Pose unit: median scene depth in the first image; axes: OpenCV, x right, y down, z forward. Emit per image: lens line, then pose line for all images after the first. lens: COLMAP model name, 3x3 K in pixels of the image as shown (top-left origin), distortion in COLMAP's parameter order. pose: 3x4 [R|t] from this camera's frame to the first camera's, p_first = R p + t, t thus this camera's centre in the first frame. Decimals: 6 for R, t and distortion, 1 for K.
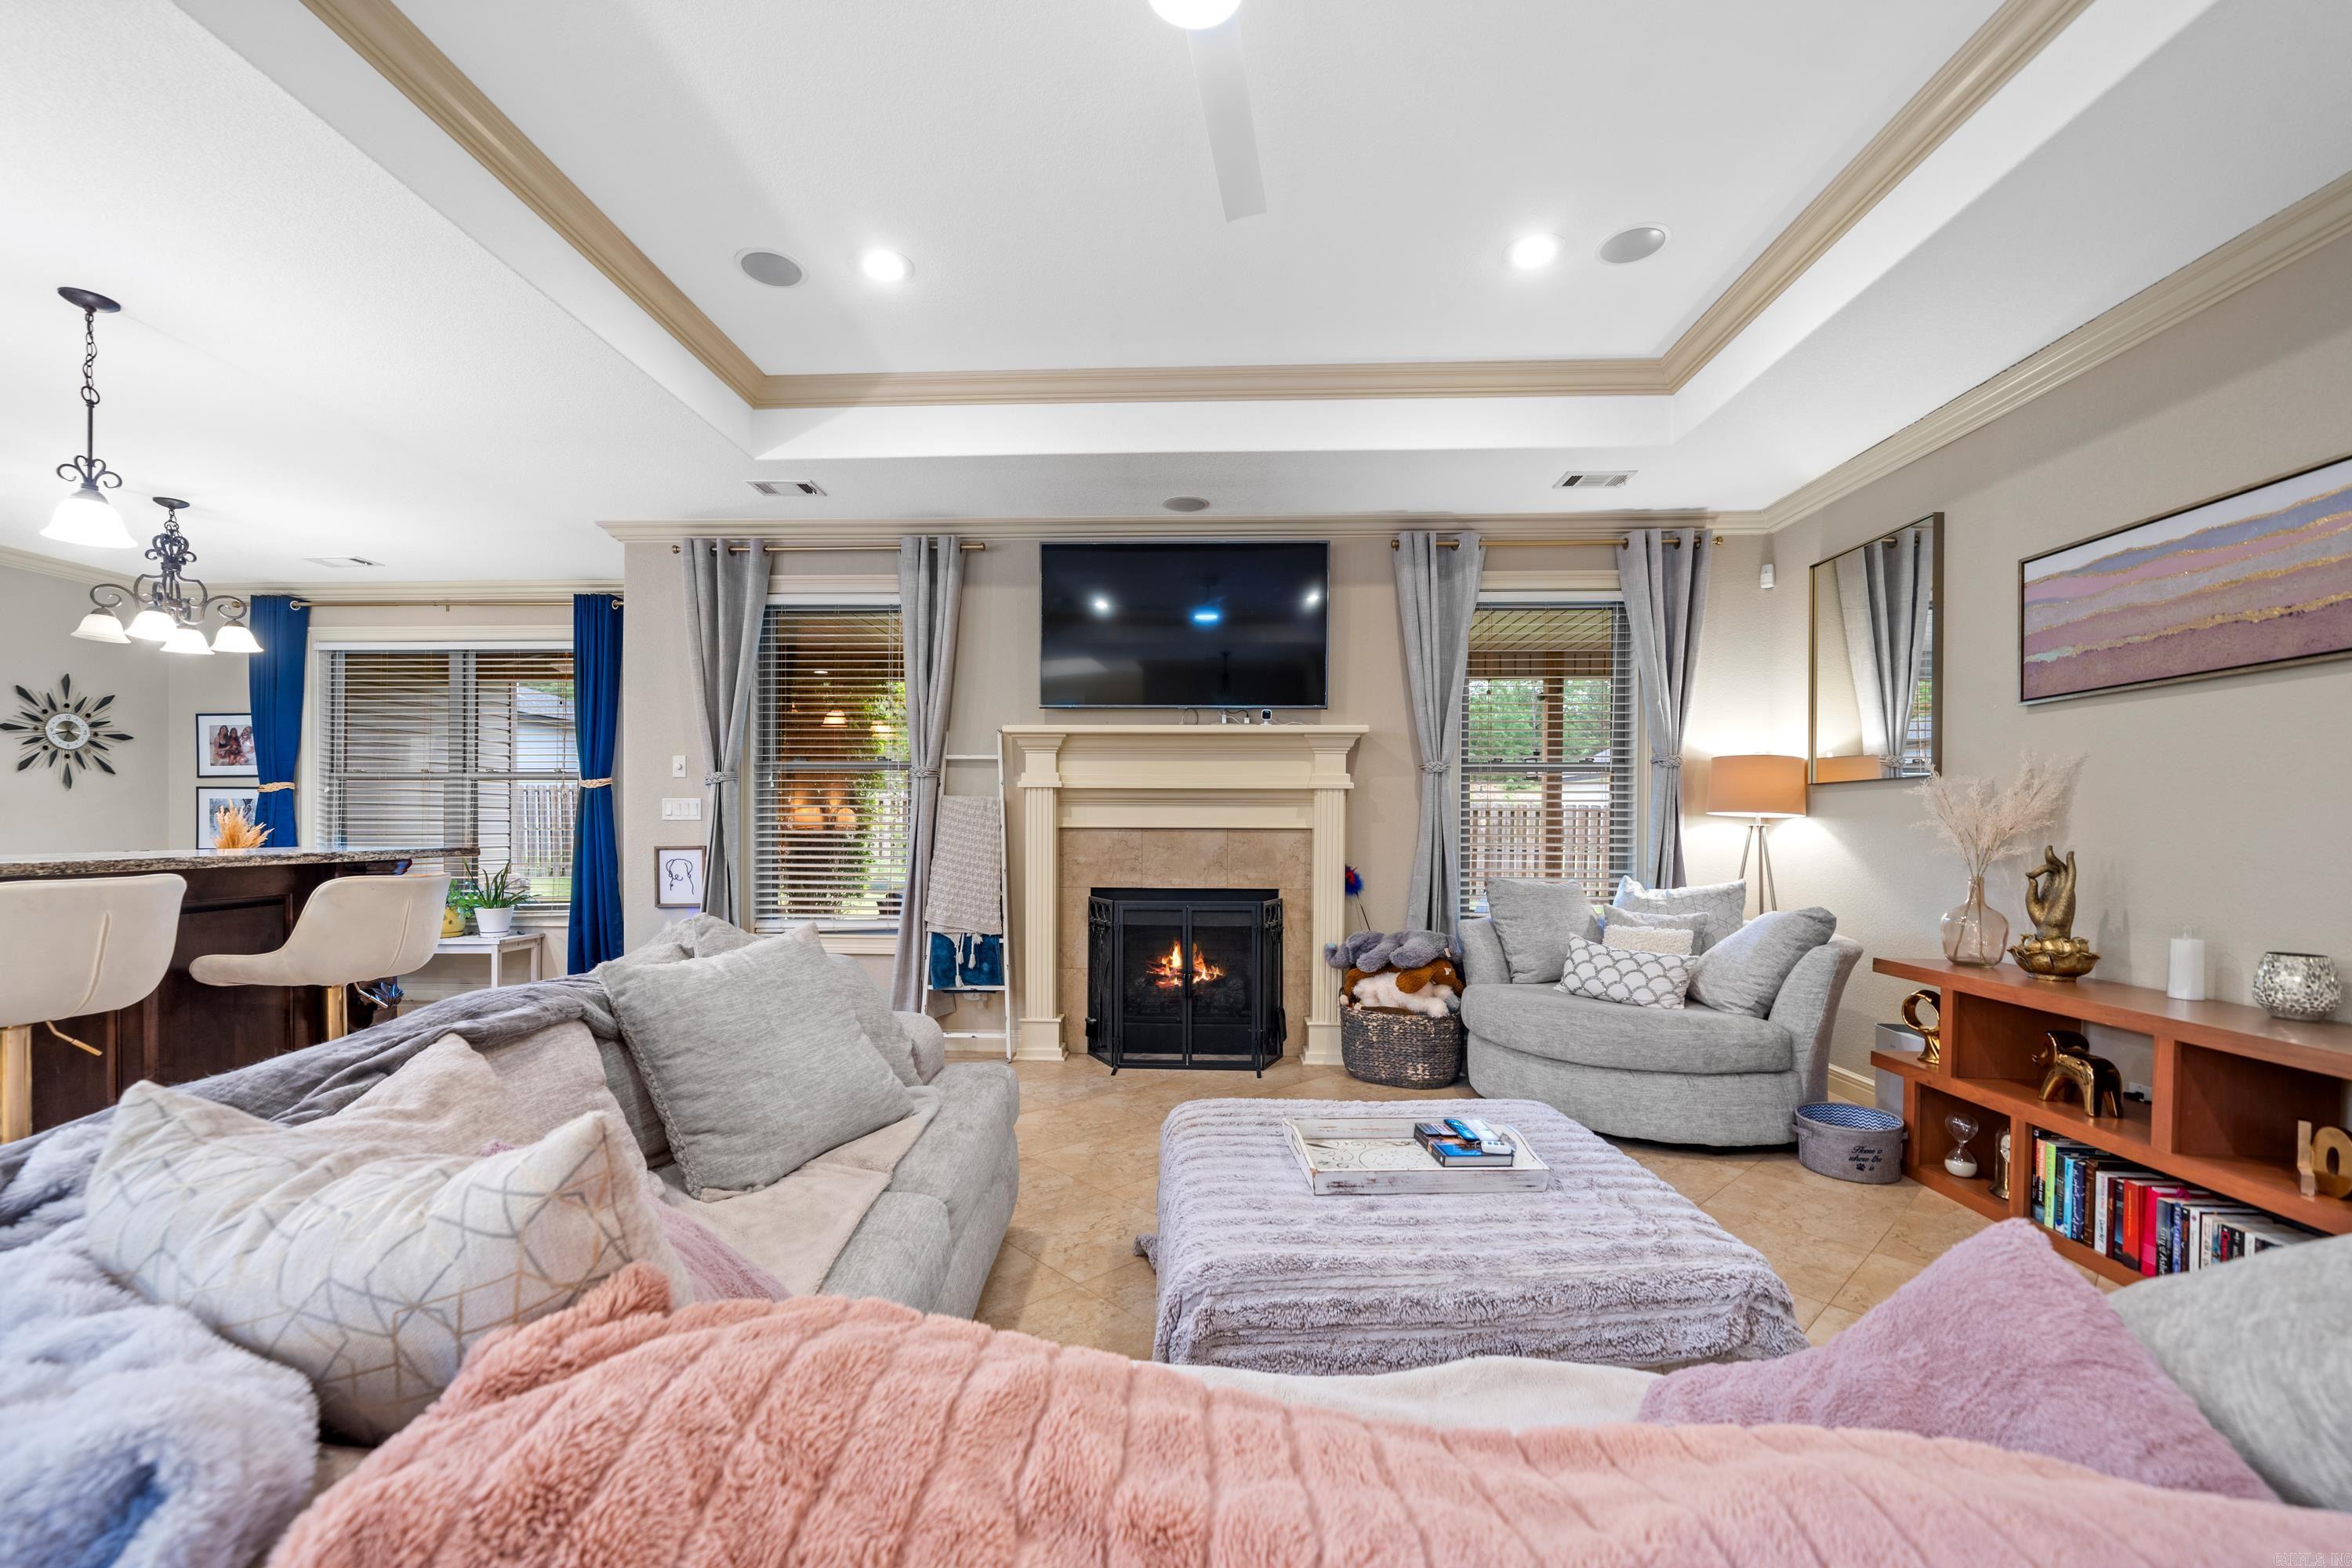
lens RADIAL K [[966.8, 0, 1174.7], [0, 966.8, 829.1], [0, 0, 1]] dist [-0.000712, 0.000151]
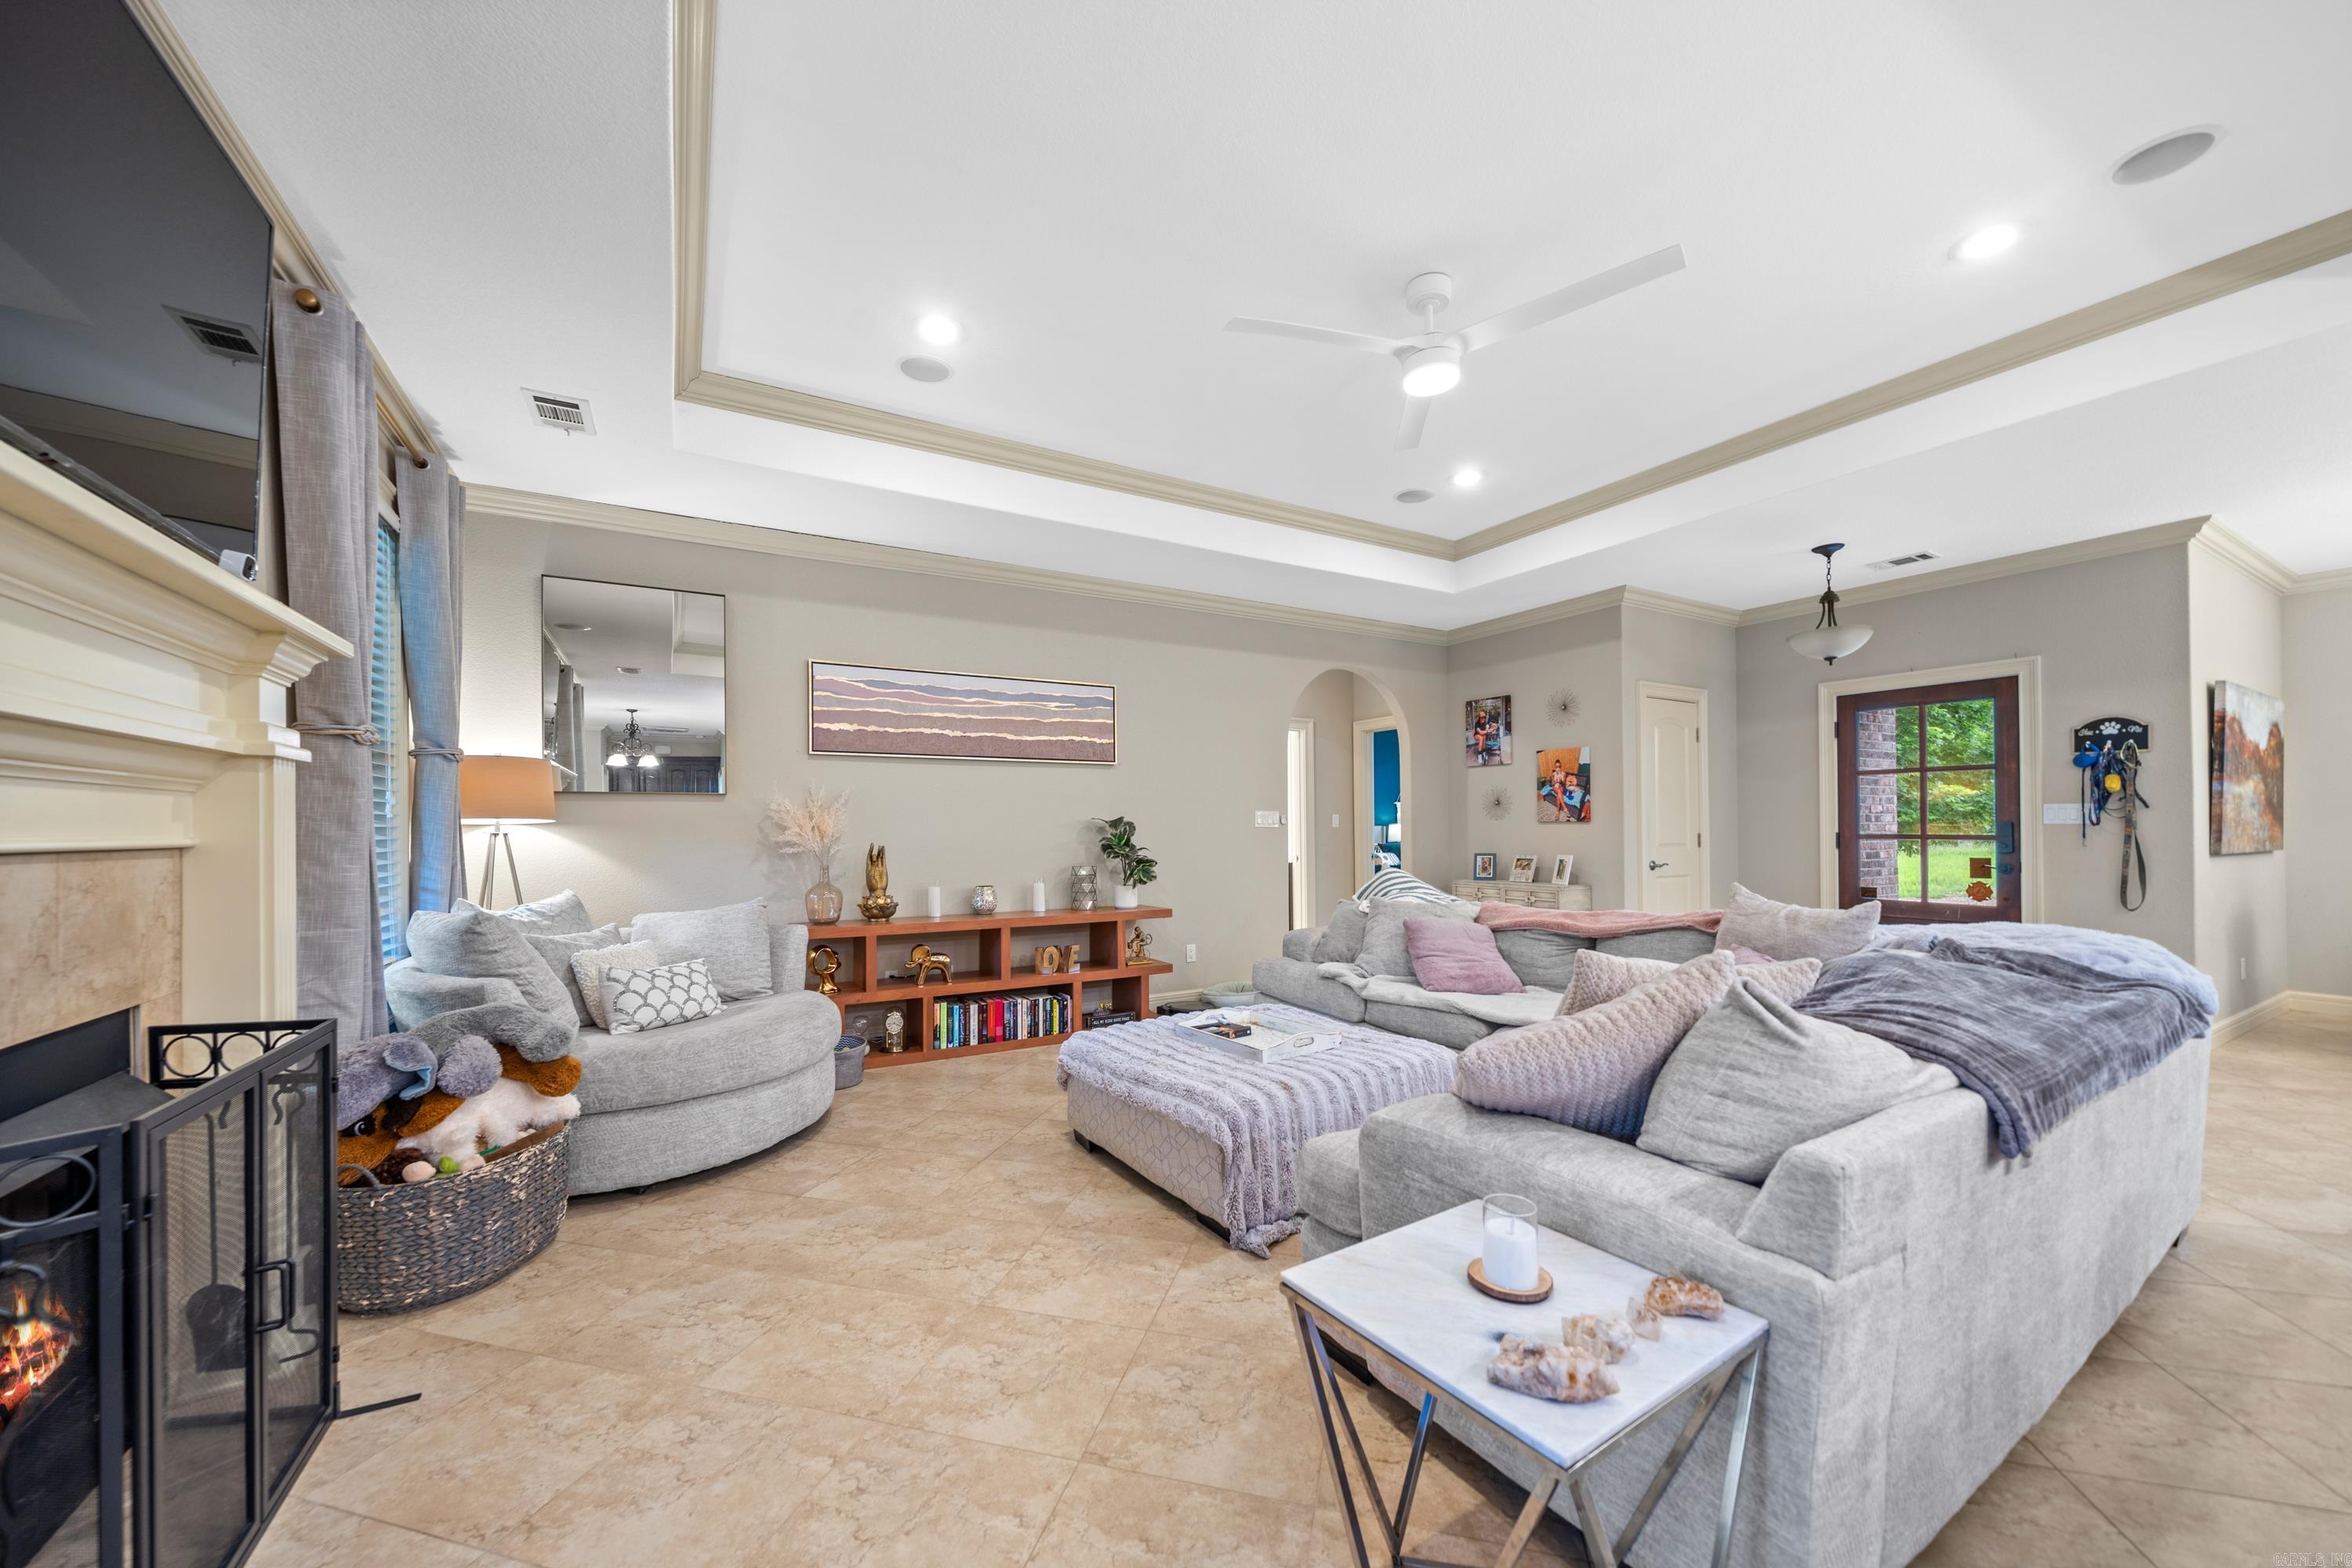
lens RADIAL K [[877.1, 0, 1180.0], [0, 877.1, 825.1], [0, 0, 1]] dist [-0.000070, 0.000004]
pose [[-0.534849, 0.005428, 0.844930, -0.423654], [0.011884, 0.999929, 0.001099, -0.005053], [-0.844864, 0.010629, -0.534876, 0.856835]]
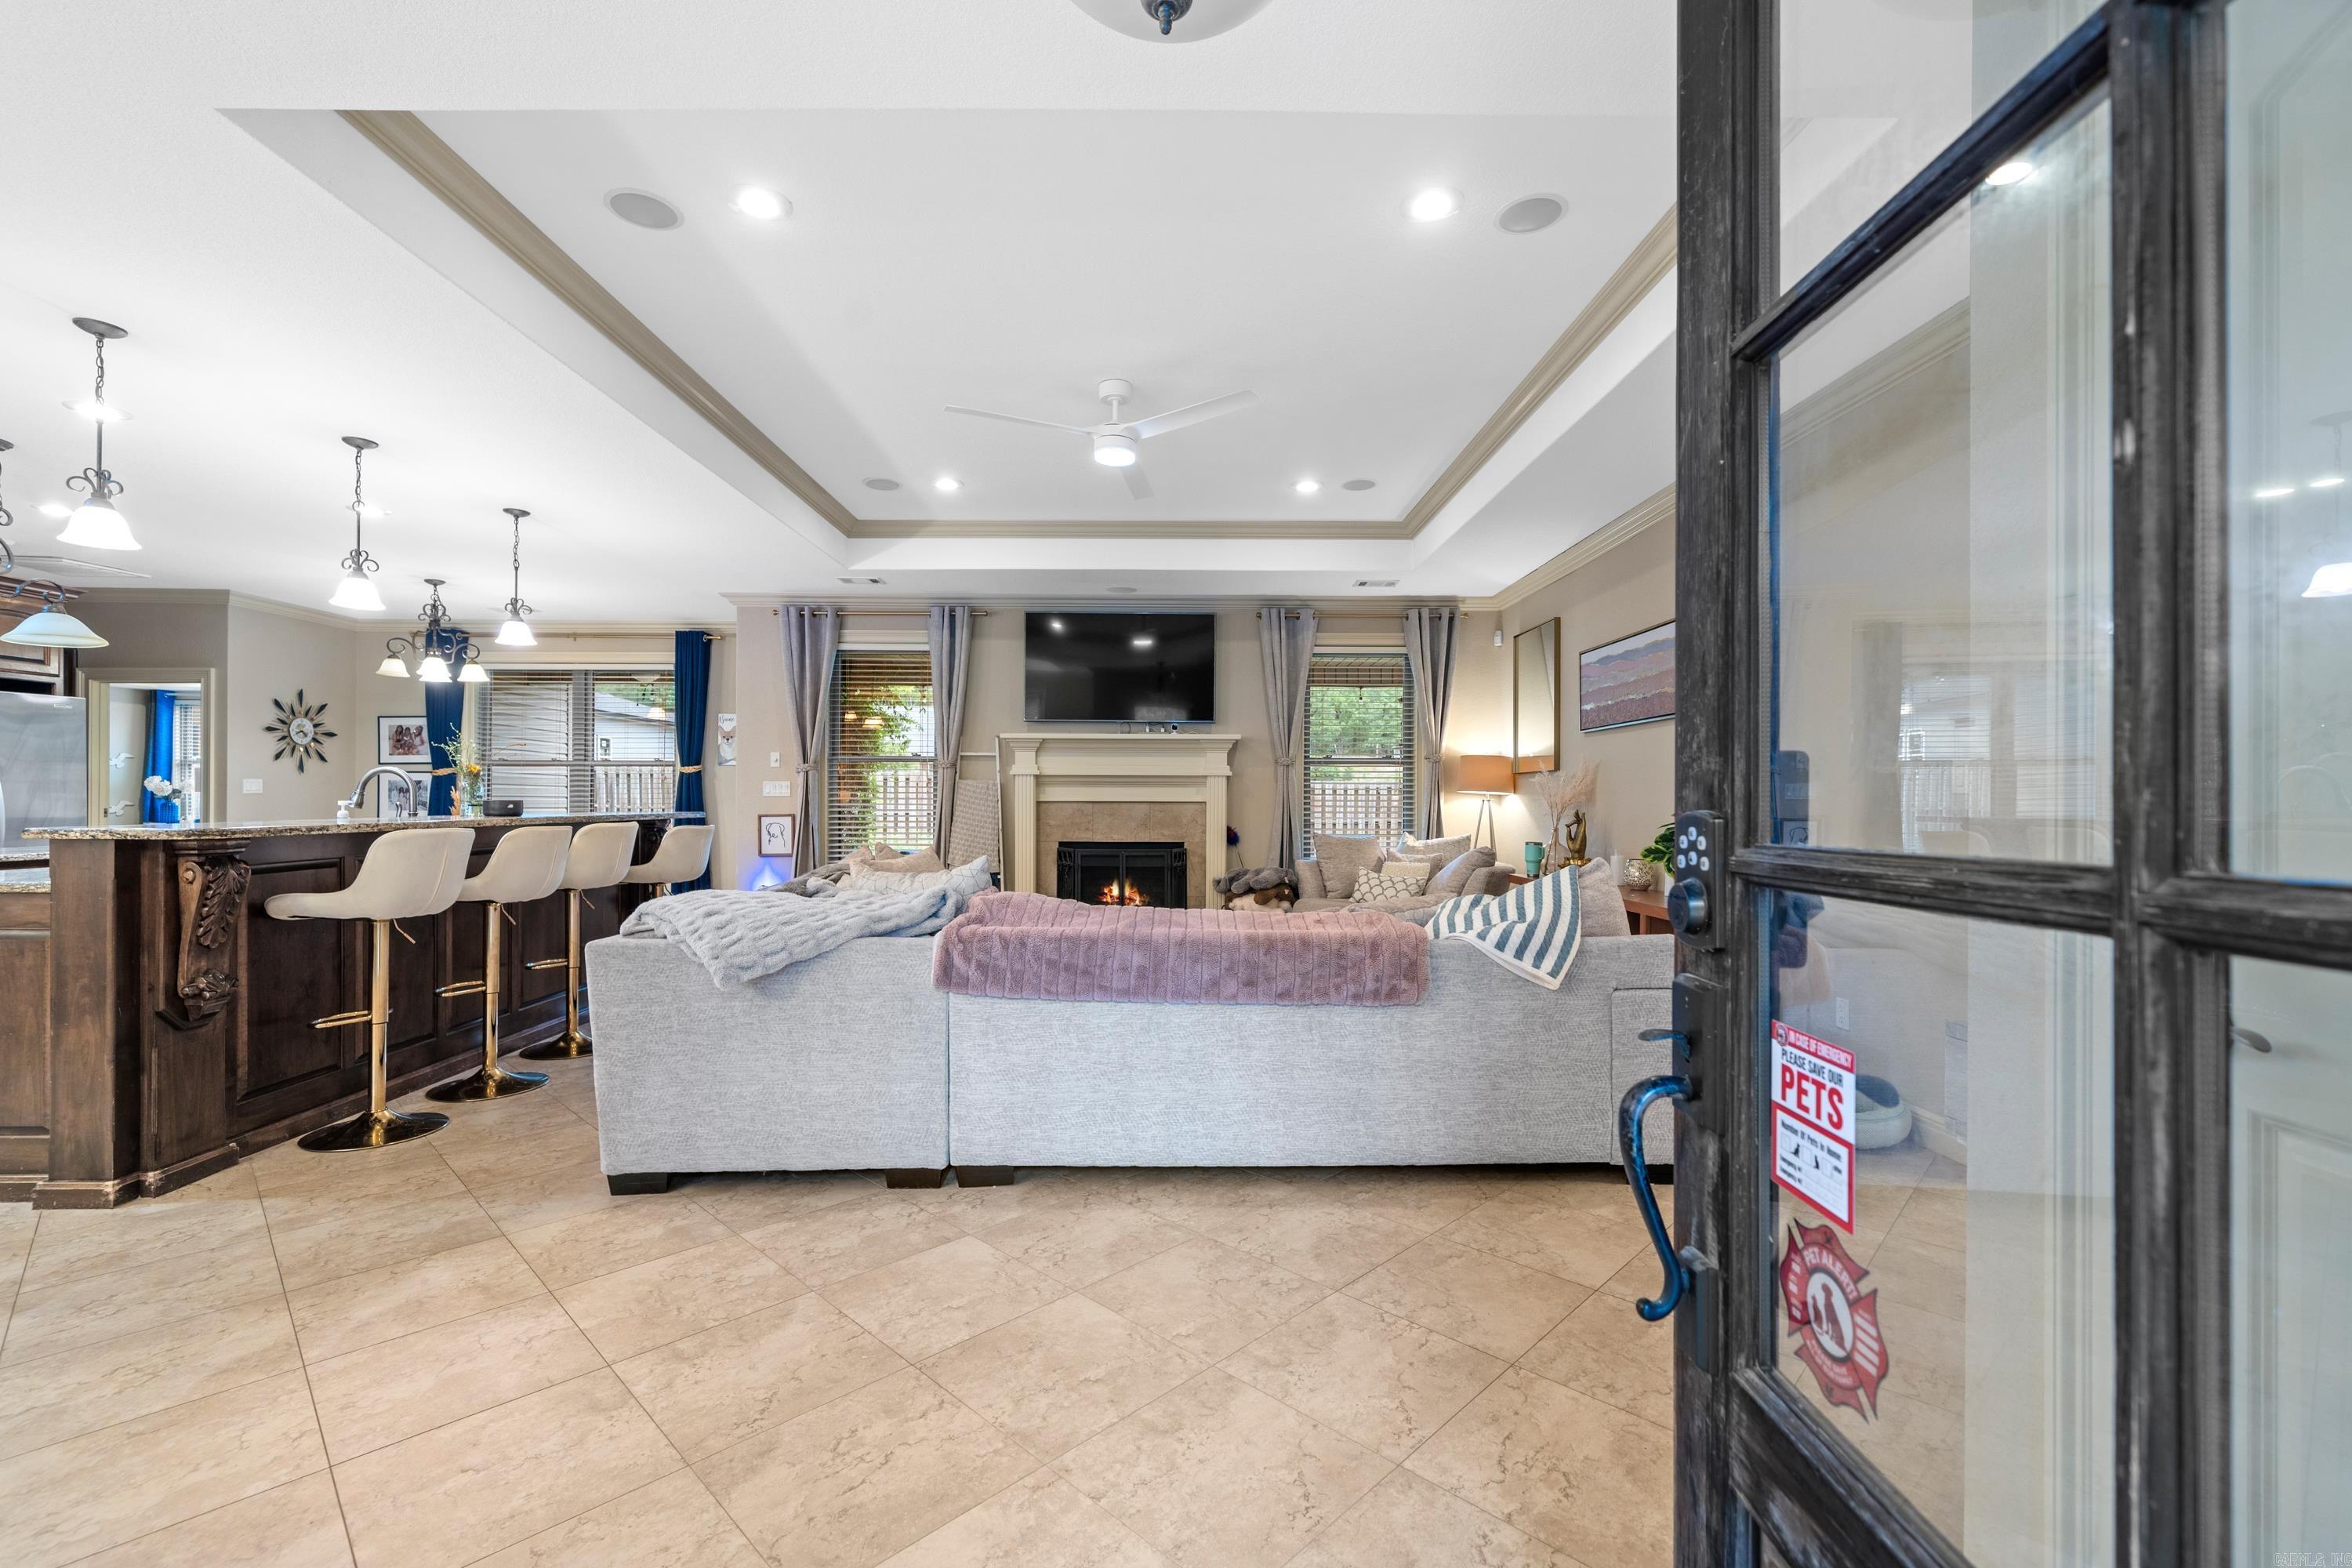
lens RADIAL K [[1001.3, 0, 1174.9], [0, 1001.3, 796.6], [0, 0, 1]] dist [-0.001187, -0.000142]
pose [[0.998875, -0.000508, 0.047423, 0.020048], [0.000886, 0.999968, -0.007958, 0.003983], [-0.047418, 0.007991, 0.998843, -0.570264]]
